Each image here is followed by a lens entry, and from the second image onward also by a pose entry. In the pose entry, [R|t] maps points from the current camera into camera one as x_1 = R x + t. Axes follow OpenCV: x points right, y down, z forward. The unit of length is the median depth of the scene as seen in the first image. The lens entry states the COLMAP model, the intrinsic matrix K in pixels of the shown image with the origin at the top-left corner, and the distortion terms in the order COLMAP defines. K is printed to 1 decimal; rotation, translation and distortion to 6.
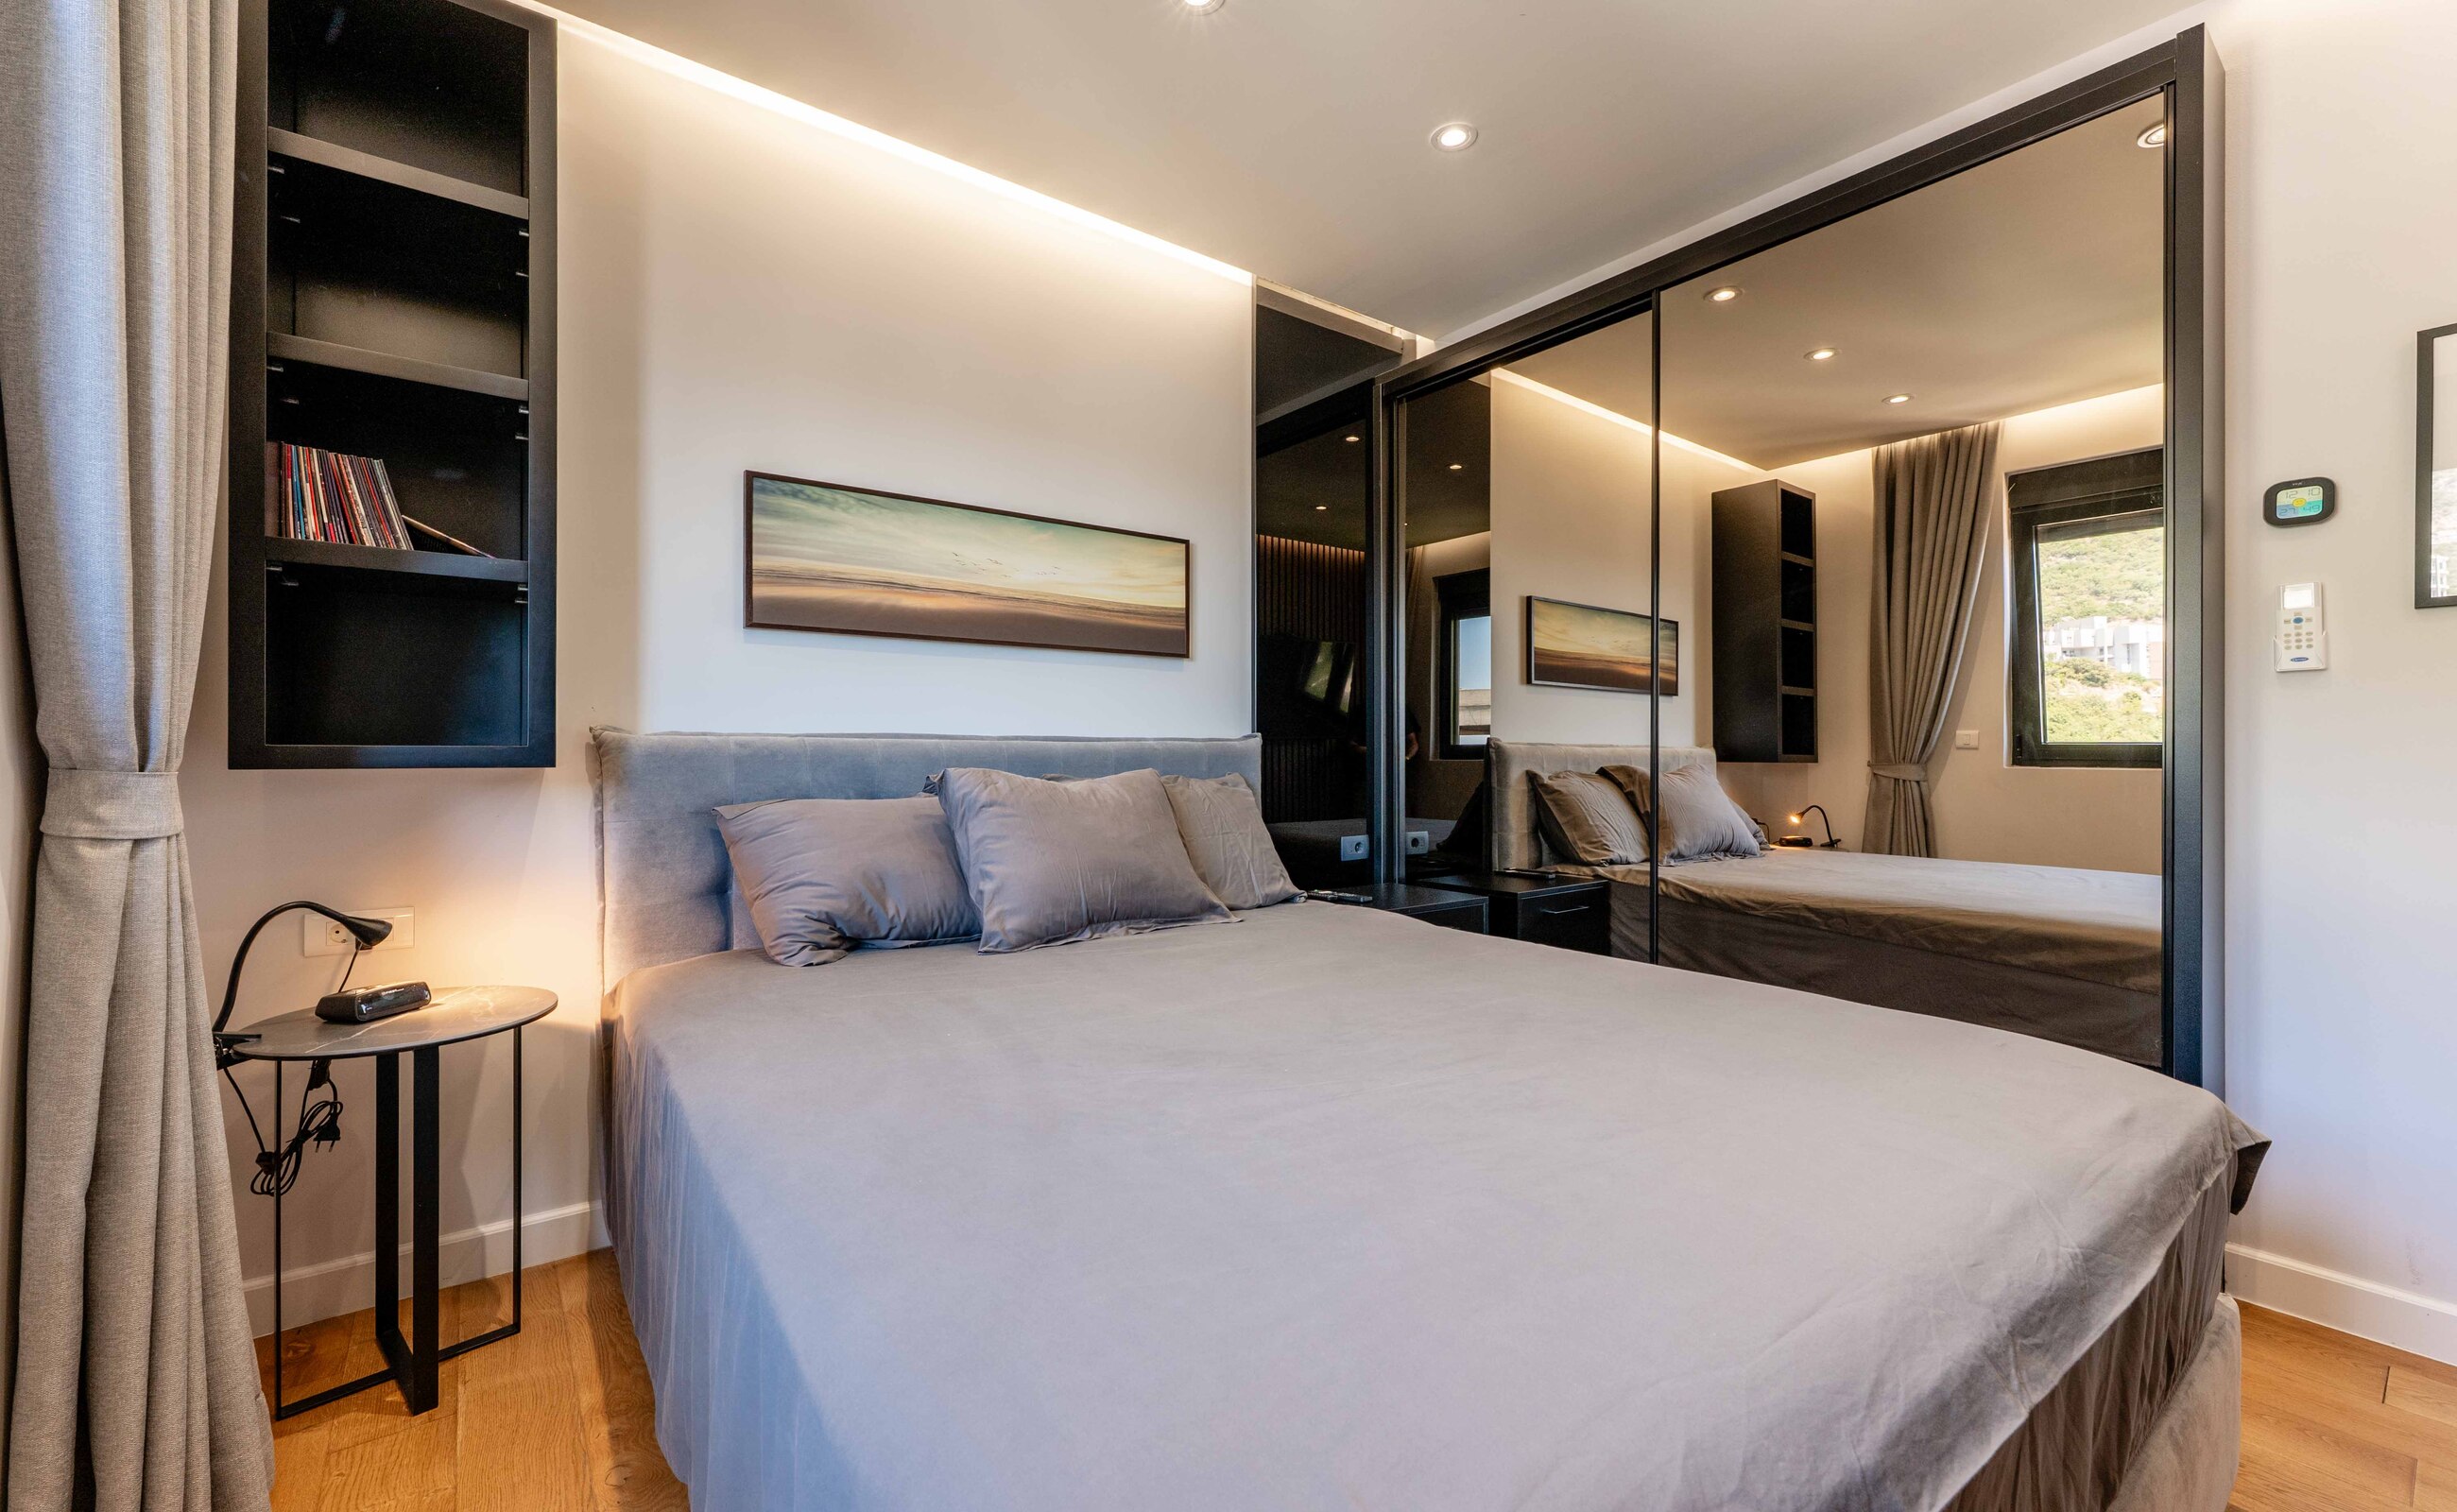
lens RADIAL K [[990.5, 0, 1231.7], [0, 990.5, 761.1], [0, 0, 1]] dist [-0.002560, 0.000015]
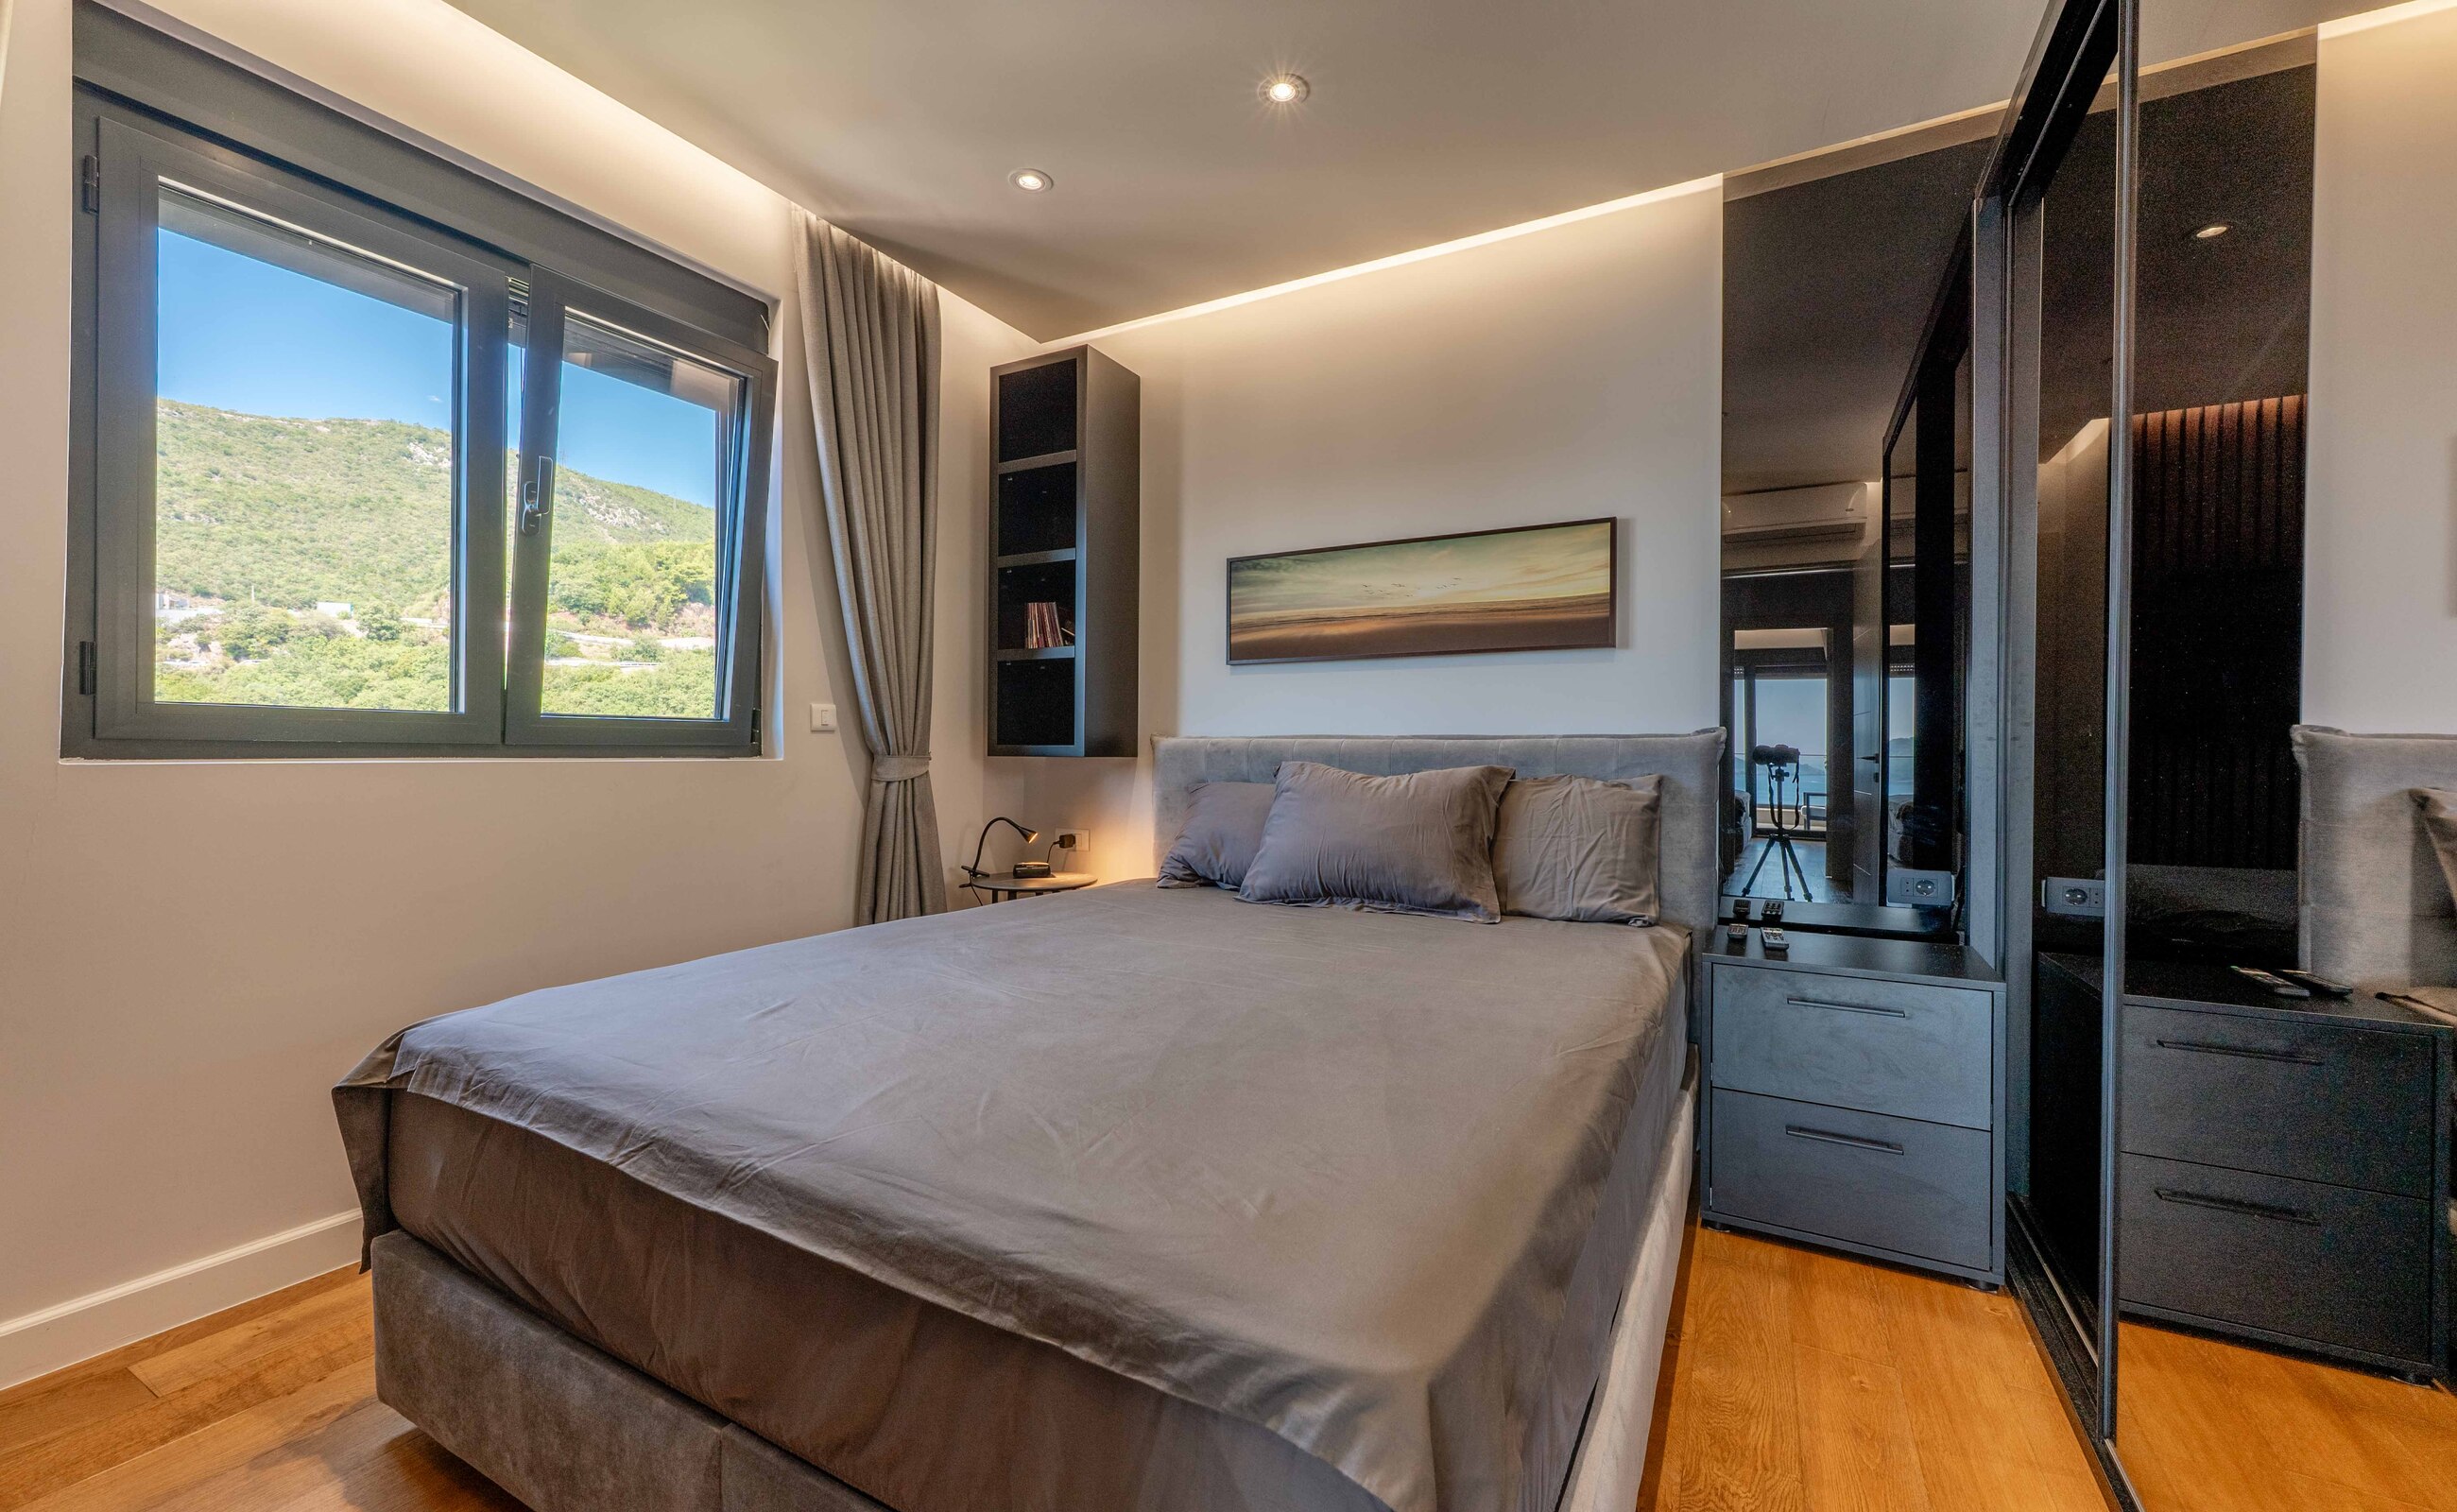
lens RADIAL K [[990.5, 0, 1230.7], [0, 990.5, 753.6], [0, 0, 1]] dist [-0.002560, 0.000015]
pose [[0.395644, 0.003270, -0.918398, 0.864611], [-0.010996, 0.999939, -0.001177, -0.000510], [0.918338, 0.010564, 0.395656, 0.418440]]
